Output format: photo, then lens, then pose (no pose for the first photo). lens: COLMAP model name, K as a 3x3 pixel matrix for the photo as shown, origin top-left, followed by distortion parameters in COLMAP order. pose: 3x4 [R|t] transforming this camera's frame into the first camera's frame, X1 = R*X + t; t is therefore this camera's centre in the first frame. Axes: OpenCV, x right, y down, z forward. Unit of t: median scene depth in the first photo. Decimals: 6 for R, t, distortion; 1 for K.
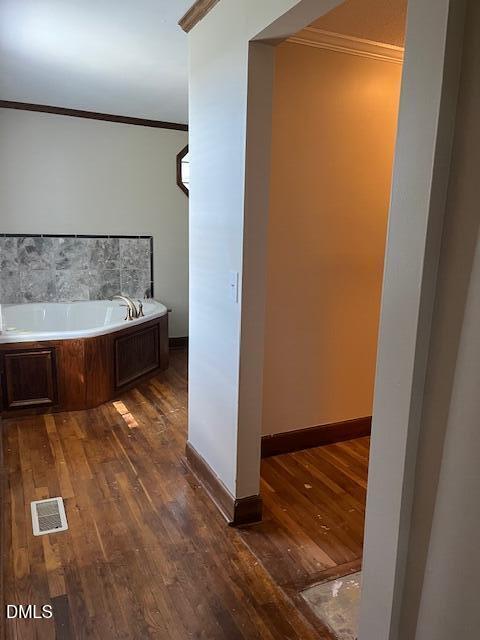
lens RADIAL K [[488.3, 0, 237.9], [0, 488.3, 324.3], [0, 0, 1]] dist [0.030374, -0.029176]
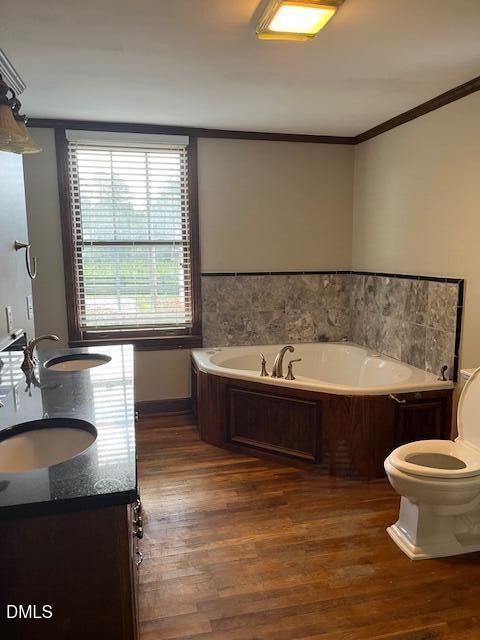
lens RADIAL K [[488.3, 0, 241.0], [0, 488.3, 323.0], [0, 0, 1]] dist [0.030374, -0.029176]
pose [[-0.215617, 0.119275, -0.969166, 0.477109], [-0.190853, 0.968222, 0.161619, -0.183323], [0.957645, 0.219816, -0.186001, 0.911735]]
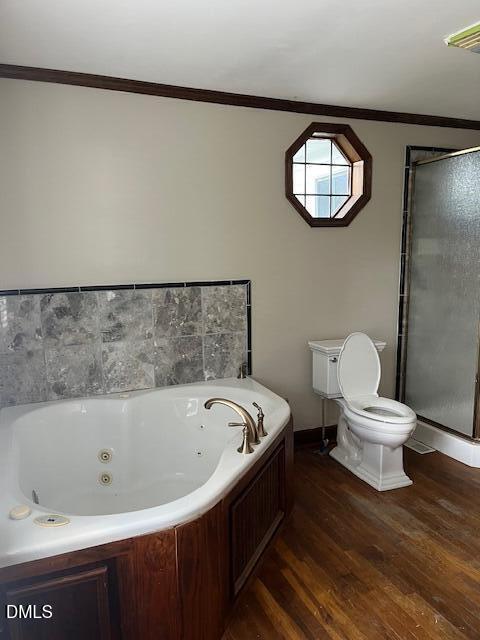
lens RADIAL K [[488.3, 0, 243.2], [0, 488.3, 316.2], [0, 0, 1]] dist [0.030374, -0.029176]
pose [[0.998561, -0.030977, -0.043780, -0.165461], [0.028573, 0.998104, -0.054513, -0.104314], [0.045386, 0.053183, 0.997553, 0.389784]]
